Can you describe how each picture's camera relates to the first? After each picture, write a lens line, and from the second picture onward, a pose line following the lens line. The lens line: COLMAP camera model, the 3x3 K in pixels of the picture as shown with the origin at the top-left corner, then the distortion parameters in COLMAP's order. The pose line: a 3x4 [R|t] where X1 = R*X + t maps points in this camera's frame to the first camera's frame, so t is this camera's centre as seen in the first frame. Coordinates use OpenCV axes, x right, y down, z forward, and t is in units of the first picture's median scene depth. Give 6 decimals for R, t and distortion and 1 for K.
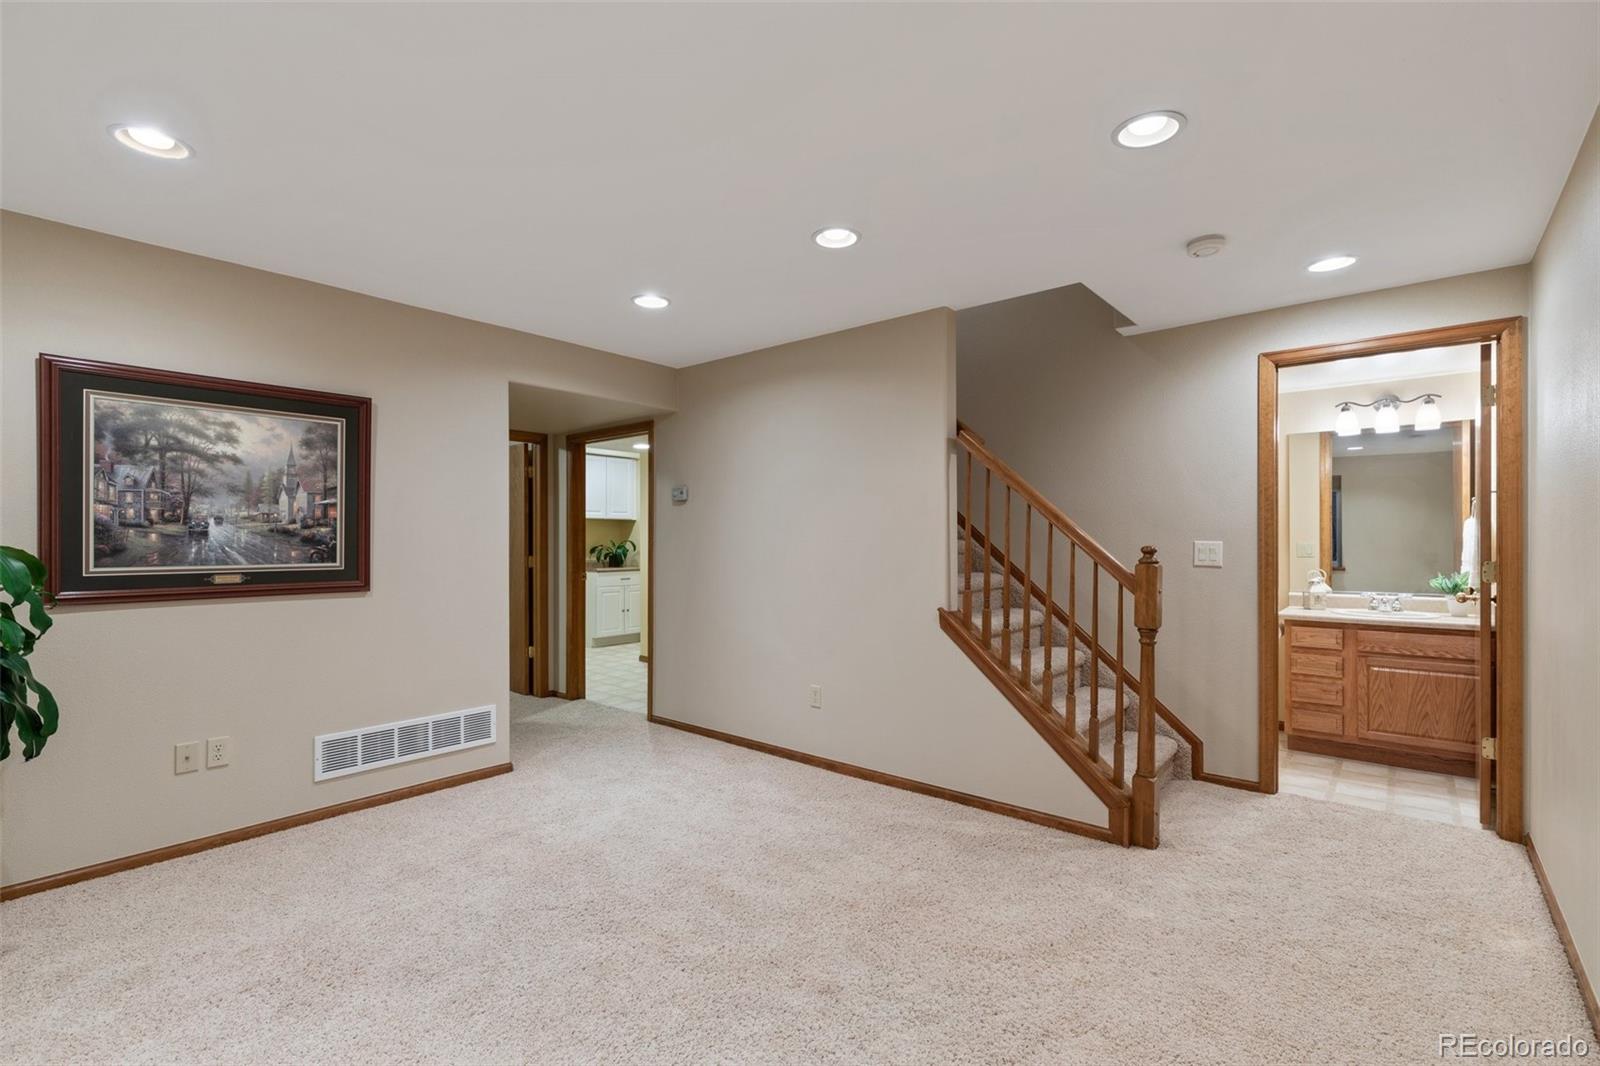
lens RADIAL K [[720.9, 0, 793.2], [0, 720.9, 537.6], [0, 0, 1]] dist [0.005493, -0.000327]
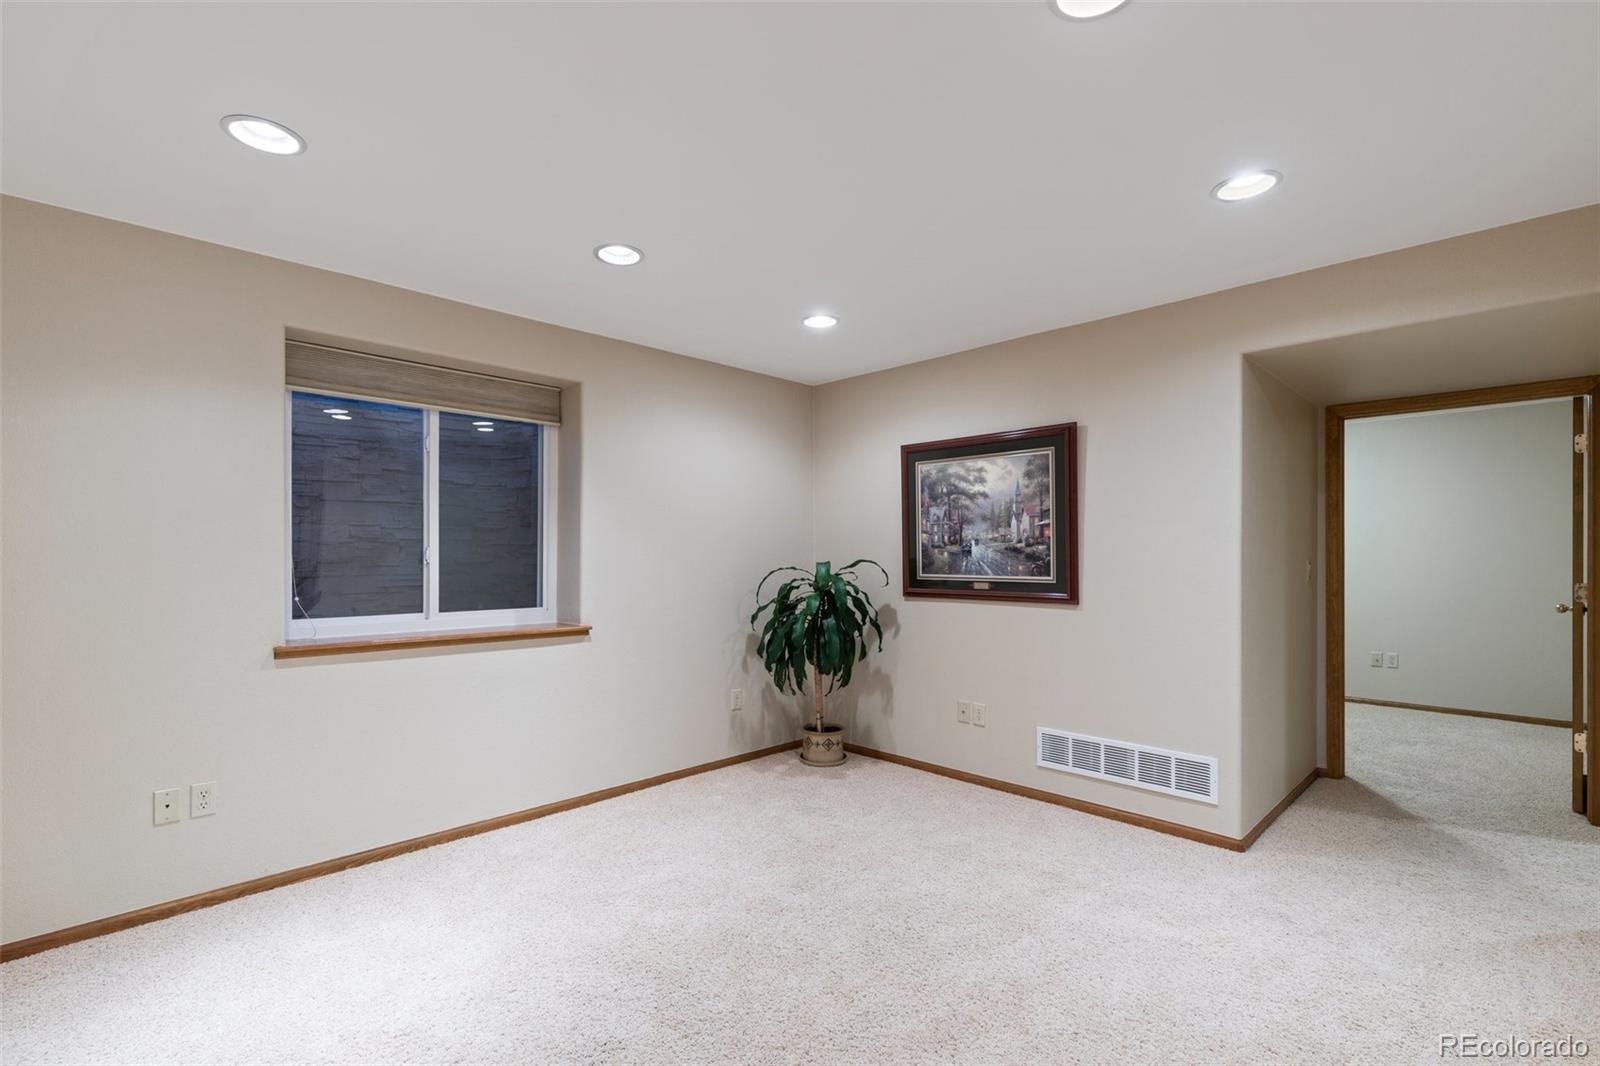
lens RADIAL K [[720.9, 0, 800.9], [0, 720.9, 557.9], [0, 0, 1]] dist [0.005493, -0.000327]
pose [[-0.077836, -0.000882, -0.996966, 0.559391], [0.000992, 0.999999, -0.000962, 0.007068], [0.996966, -0.001064, -0.077835, 0.767647]]
